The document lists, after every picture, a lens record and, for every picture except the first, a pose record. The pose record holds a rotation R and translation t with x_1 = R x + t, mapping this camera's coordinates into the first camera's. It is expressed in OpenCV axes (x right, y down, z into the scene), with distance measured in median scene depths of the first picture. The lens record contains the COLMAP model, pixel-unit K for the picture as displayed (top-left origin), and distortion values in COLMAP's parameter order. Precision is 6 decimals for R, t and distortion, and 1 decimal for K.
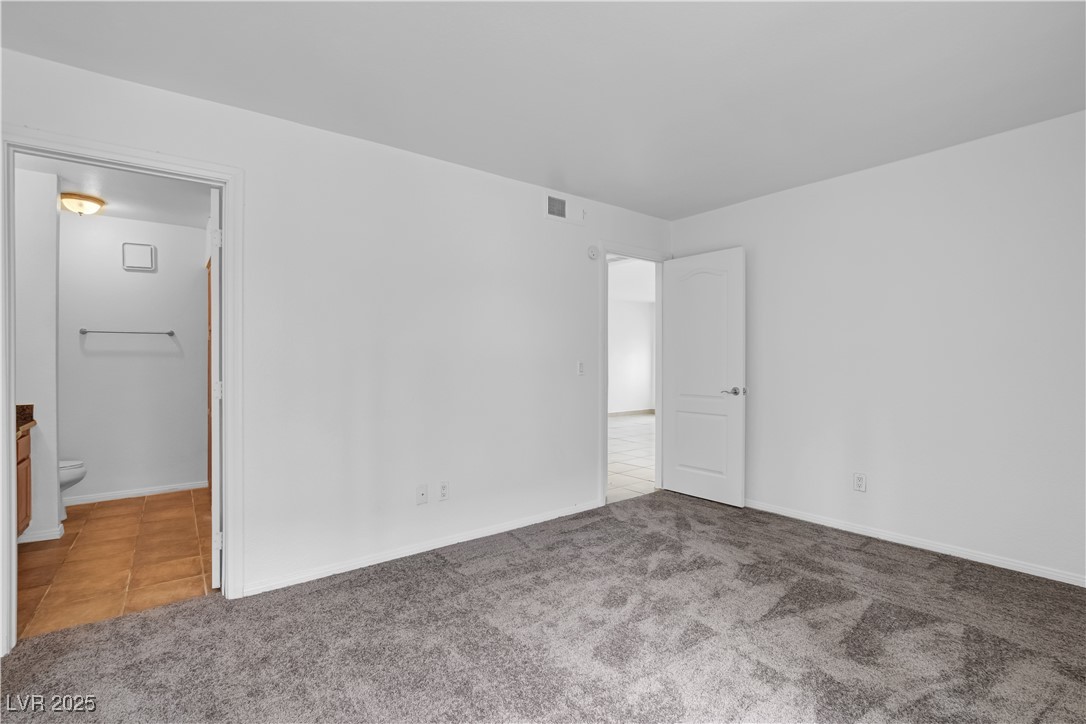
lens RADIAL K [[516.2, 0, 544.5], [0, 516.2, 362.6], [0, 0, 1]] dist [-0.020719, -0.000185]
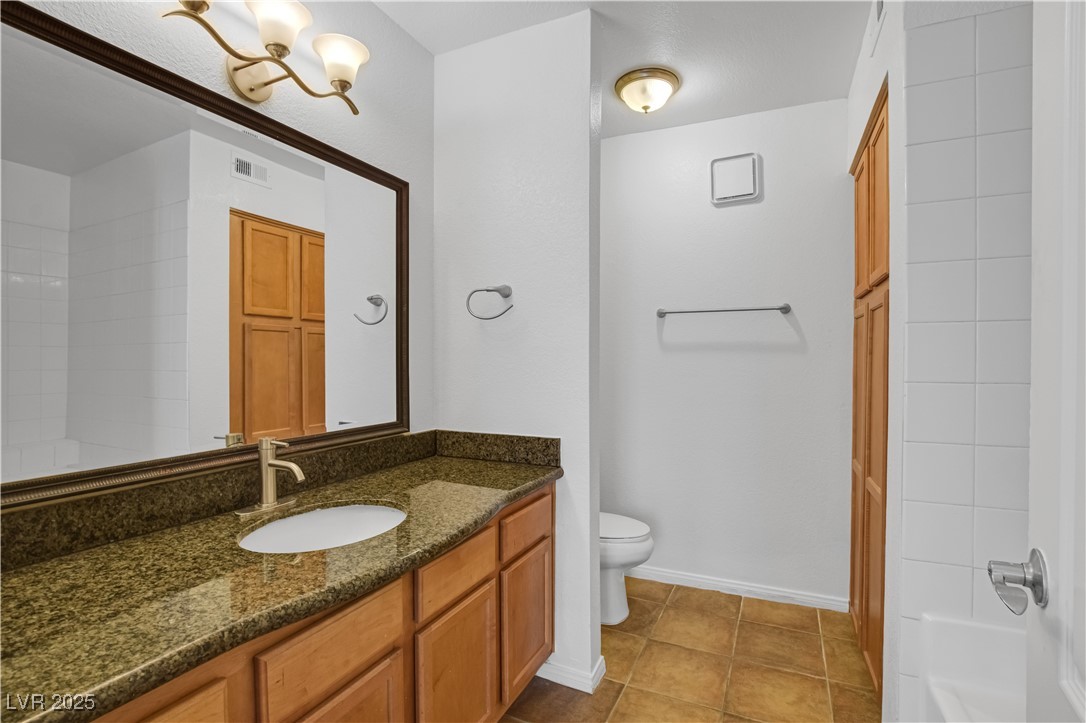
lens RADIAL K [[516.2, 0, 542.1], [0, 516.2, 362.1], [0, 0, 1]] dist [-0.020719, -0.000185]
pose [[0.485853, 0.006397, -0.874017, -0.410665], [-0.002878, 0.999980, 0.005719, -0.002678], [0.874036, -0.000263, 0.485862, 0.549527]]
